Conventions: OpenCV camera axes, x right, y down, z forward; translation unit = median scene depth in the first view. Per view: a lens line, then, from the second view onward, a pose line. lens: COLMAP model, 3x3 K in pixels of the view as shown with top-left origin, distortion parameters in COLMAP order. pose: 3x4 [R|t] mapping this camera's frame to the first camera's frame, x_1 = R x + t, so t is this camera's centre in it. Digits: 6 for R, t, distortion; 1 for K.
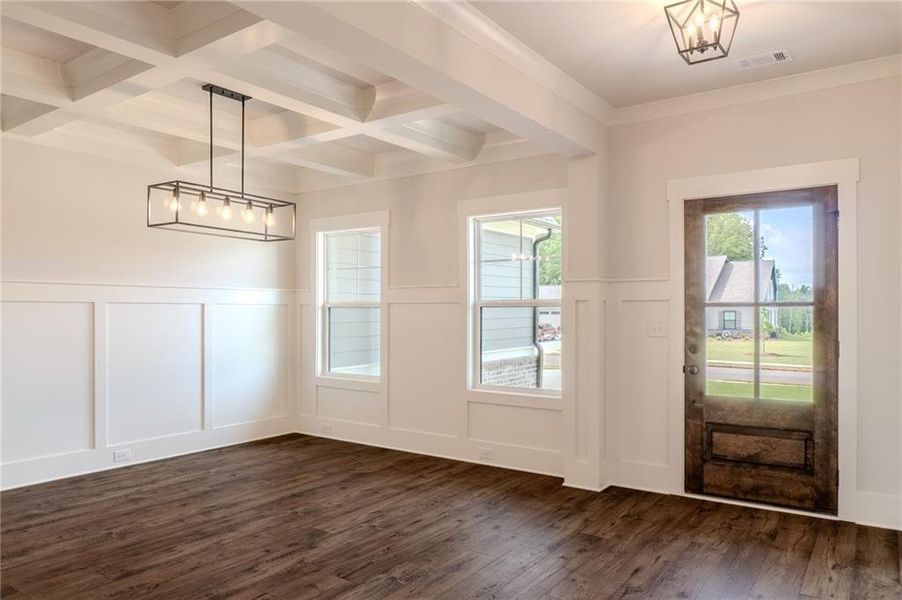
lens RADIAL K [[619.7, 0, 456.4], [0, 619.7, 307.8], [0, 0, 1]] dist [-0.021403, 0.000916]
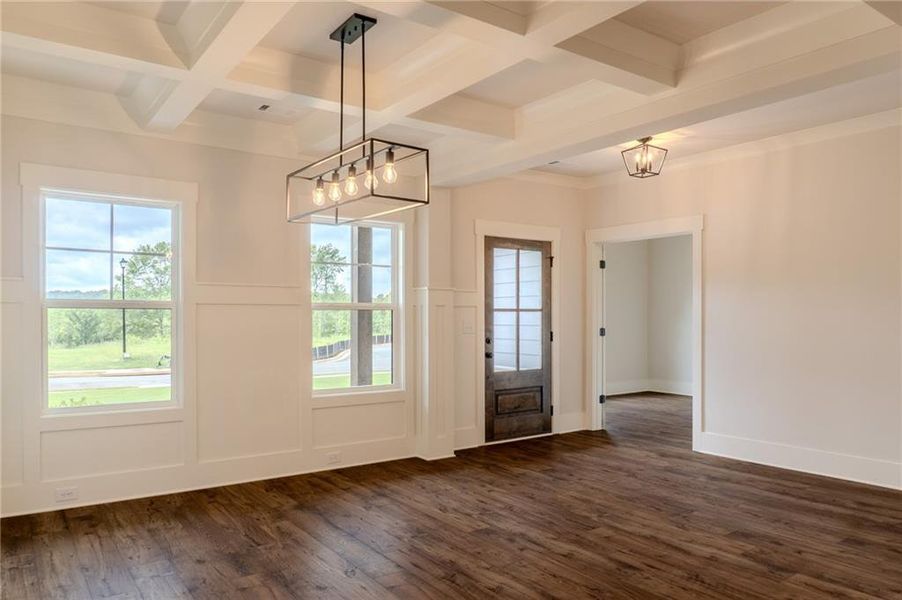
lens RADIAL K [[626.7, 0, 464.7], [0, 626.7, 320.0], [0, 0, 1]] dist [-0.009156, -0.002502]
pose [[0.323128, -0.007924, 0.946322, -1.037712], [-0.007840, 0.999908, 0.011049, 0.002533], [-0.946323, -0.010989, 0.323037, 0.597980]]
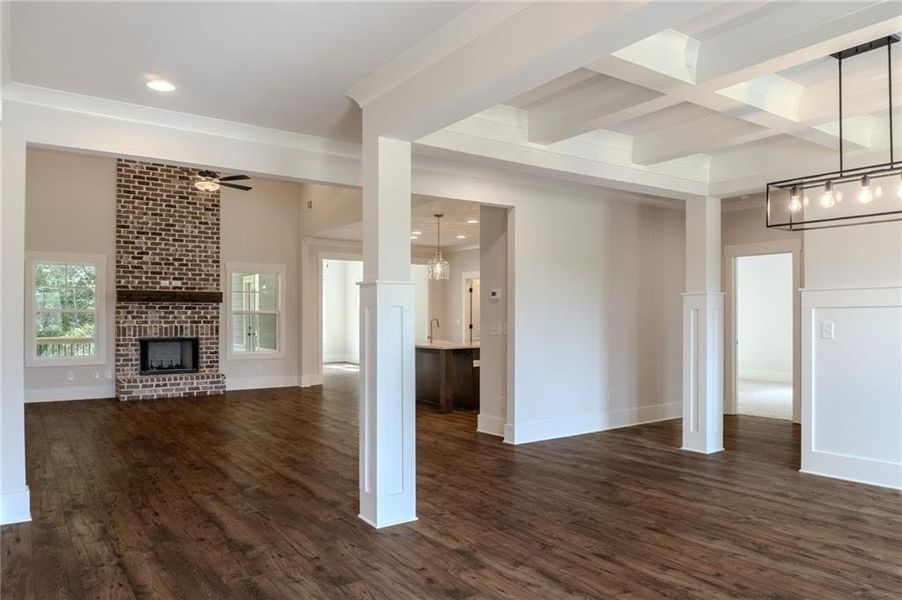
lens RADIAL K [[626.7, 0, 464.7], [0, 626.7, 320.0], [0, 0, 1]] dist [-0.009156, -0.002502]
pose [[-0.321936, 0.003869, -0.946753, 0.558896], [0.012268, 0.999925, -0.000085, 0.003838], [0.946682, -0.011642, -0.321959, 0.744992]]
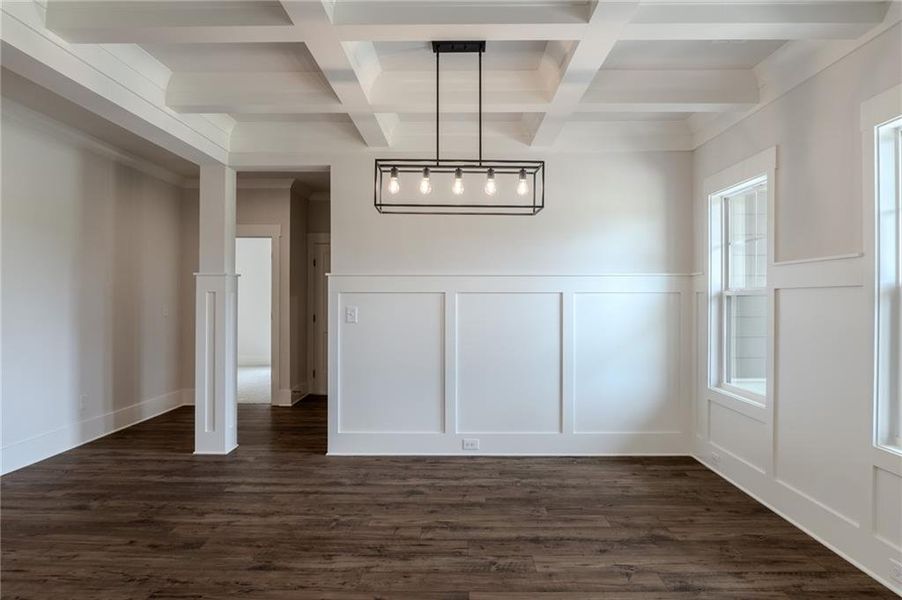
lens RADIAL K [[605.3, 0, 450.6], [0, 605.3, 303.9], [0, 0, 1]] dist [-0.020406, -0.001143]
pose [[0.562864, 0.004354, -0.826538, 0.309194], [0.004760, 0.999952, 0.008508, 0.001784], [0.826536, -0.008723, 0.562817, 0.503911]]
